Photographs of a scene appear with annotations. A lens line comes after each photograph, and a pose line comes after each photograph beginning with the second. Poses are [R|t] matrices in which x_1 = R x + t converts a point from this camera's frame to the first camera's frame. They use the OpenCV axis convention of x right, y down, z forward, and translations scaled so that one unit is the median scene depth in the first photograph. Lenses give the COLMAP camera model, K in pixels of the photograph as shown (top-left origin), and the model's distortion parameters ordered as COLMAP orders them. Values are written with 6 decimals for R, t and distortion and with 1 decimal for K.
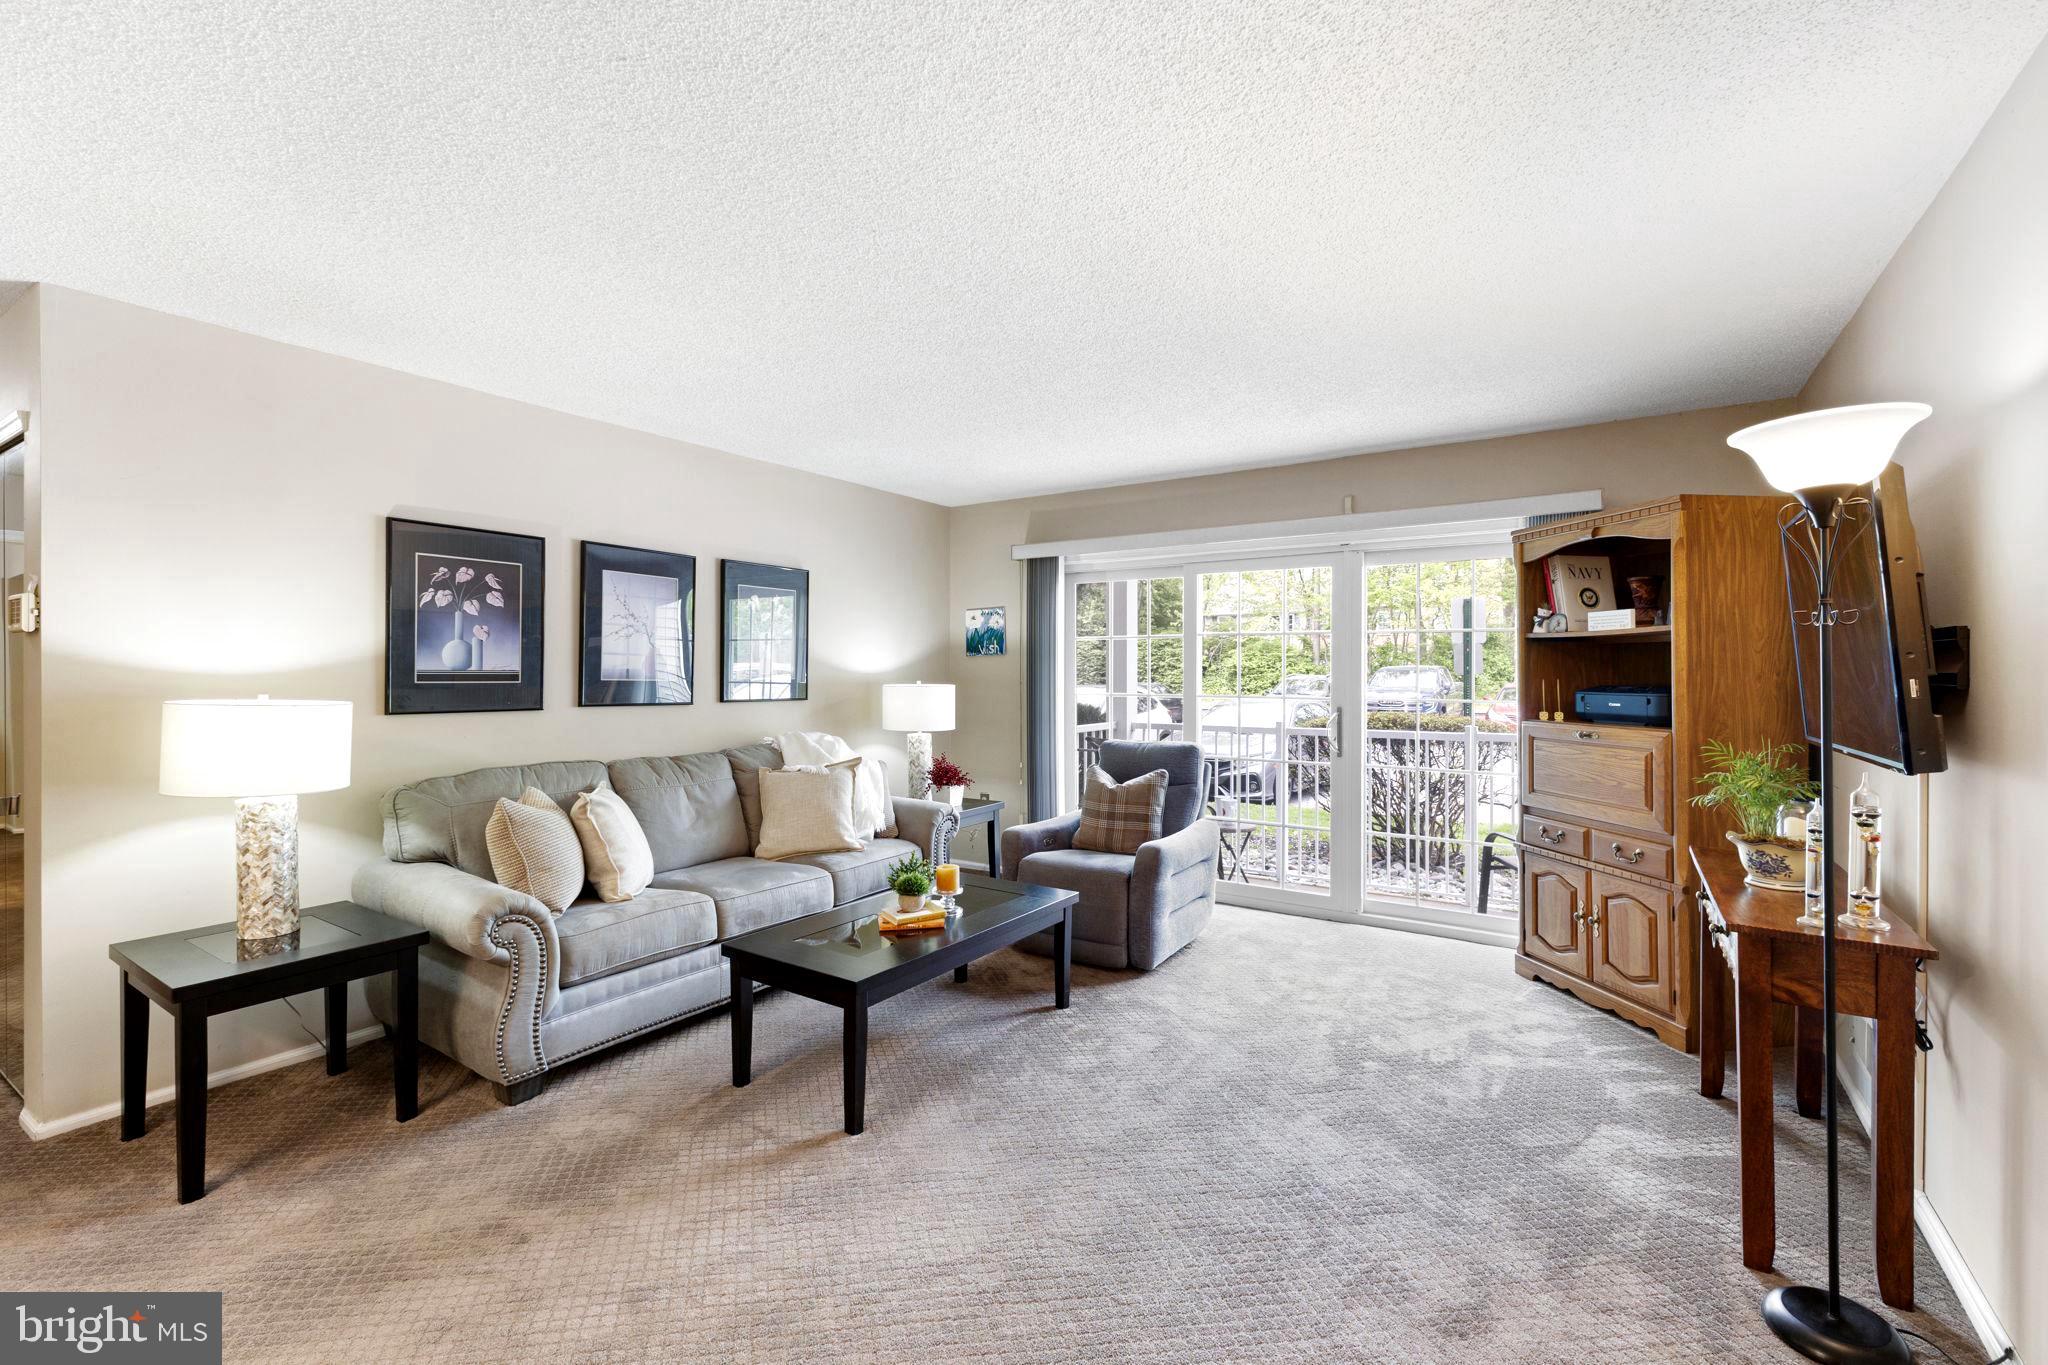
lens RADIAL K [[906.2, 0, 1020.9], [0, 906.2, 627.3], [0, 0, 1]] dist [0.012396, 0.000912]
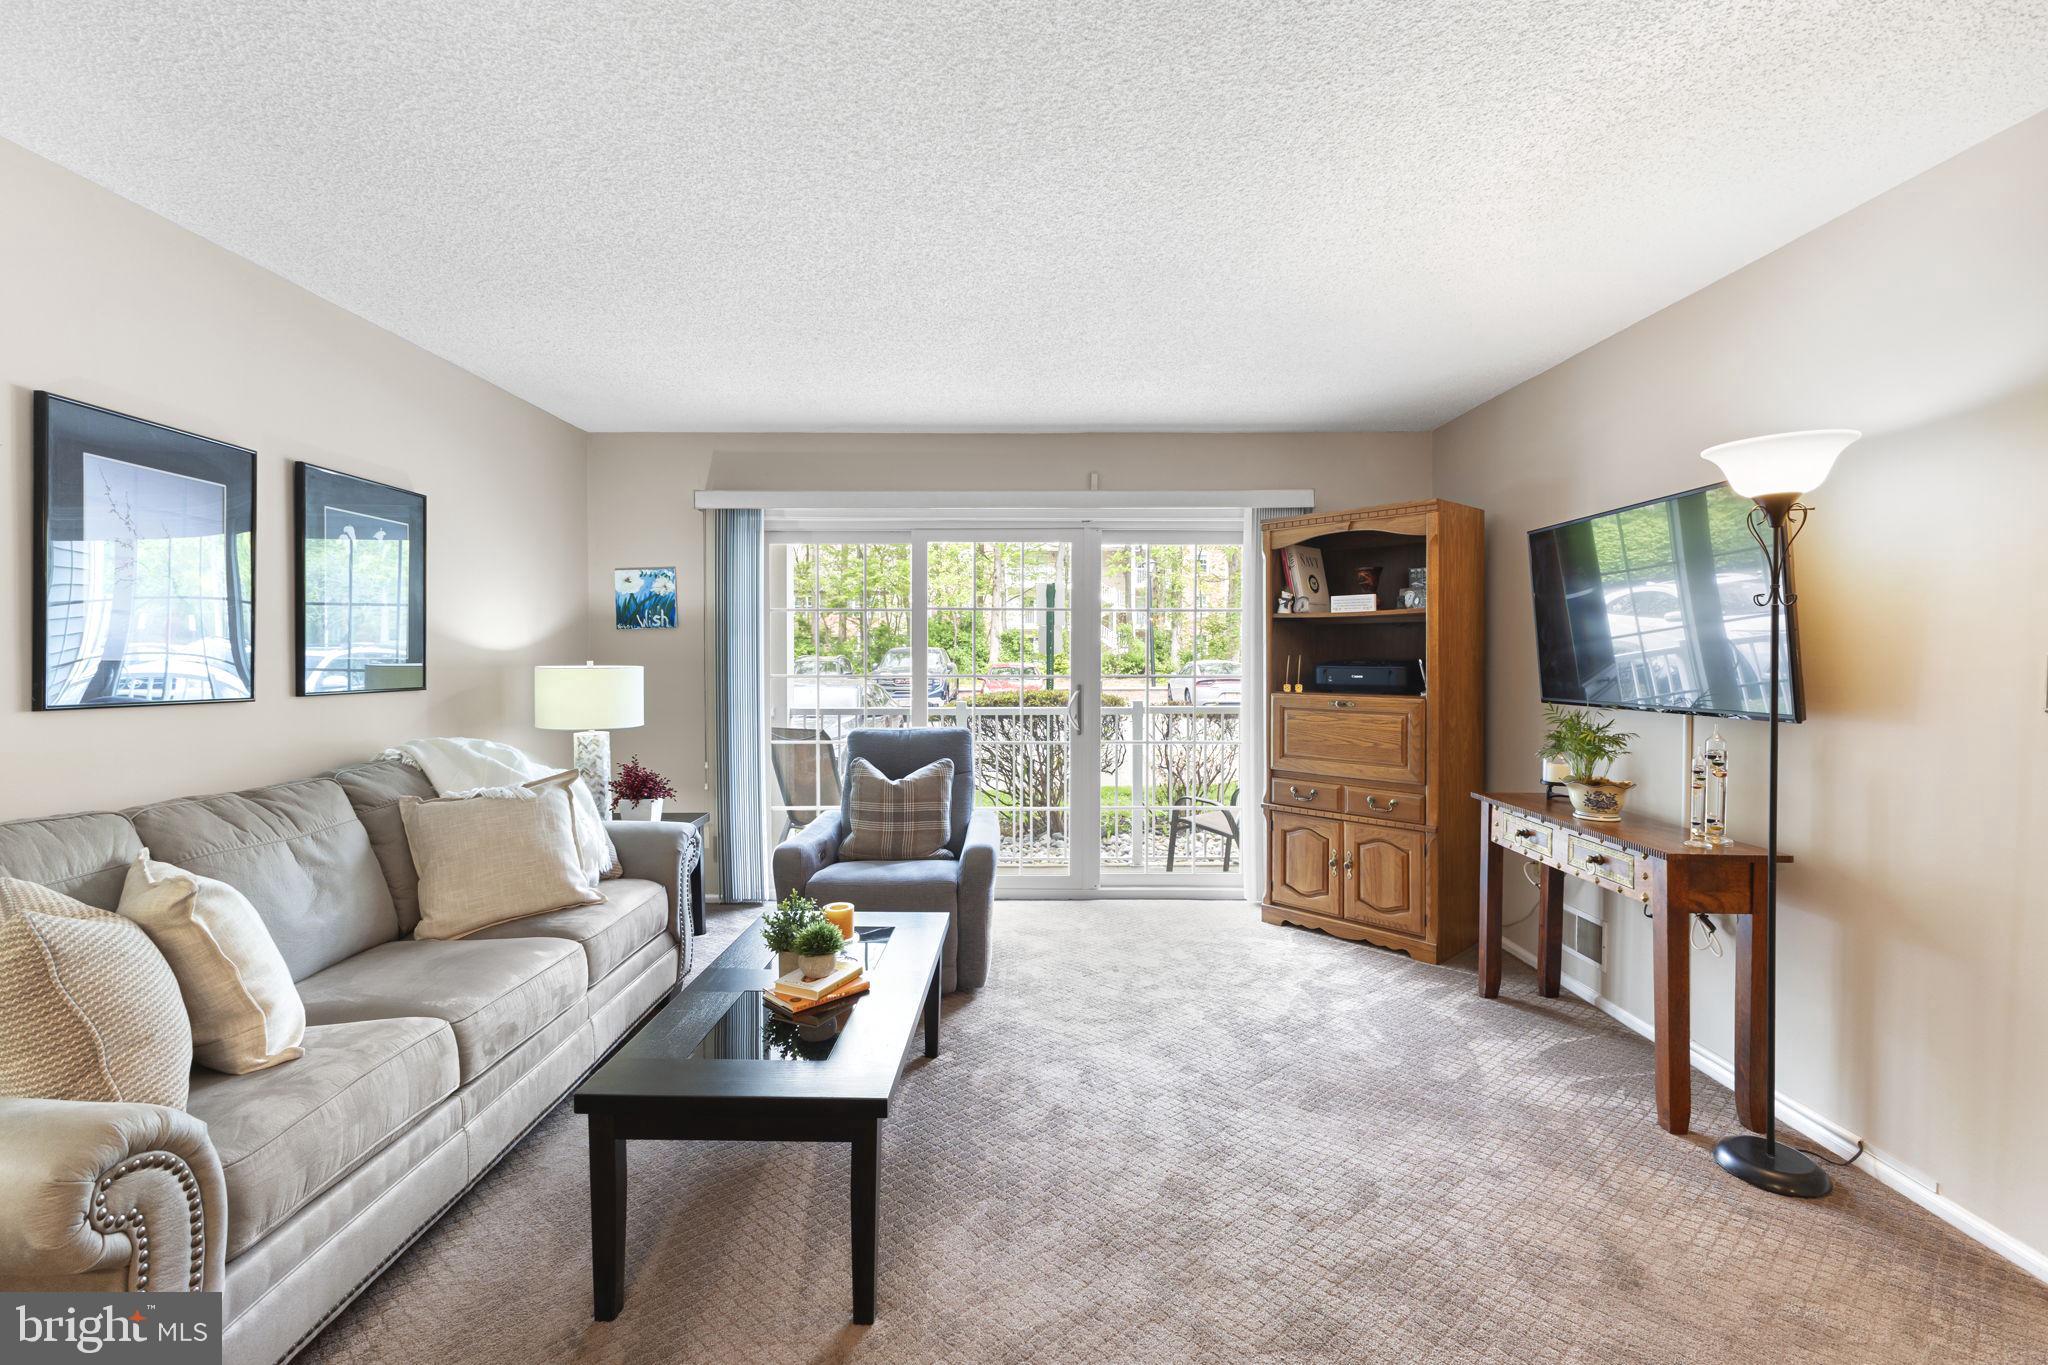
lens RADIAL K [[910.9, 0, 1022.4], [0, 910.9, 630.9], [0, 0, 1]] dist [0.010492, -0.000443]
pose [[0.831596, 0.013068, 0.555228, -0.315790], [-0.026468, 0.999520, 0.016117, 0.018027], [-0.554750, -0.028099, 0.831542, 0.254115]]
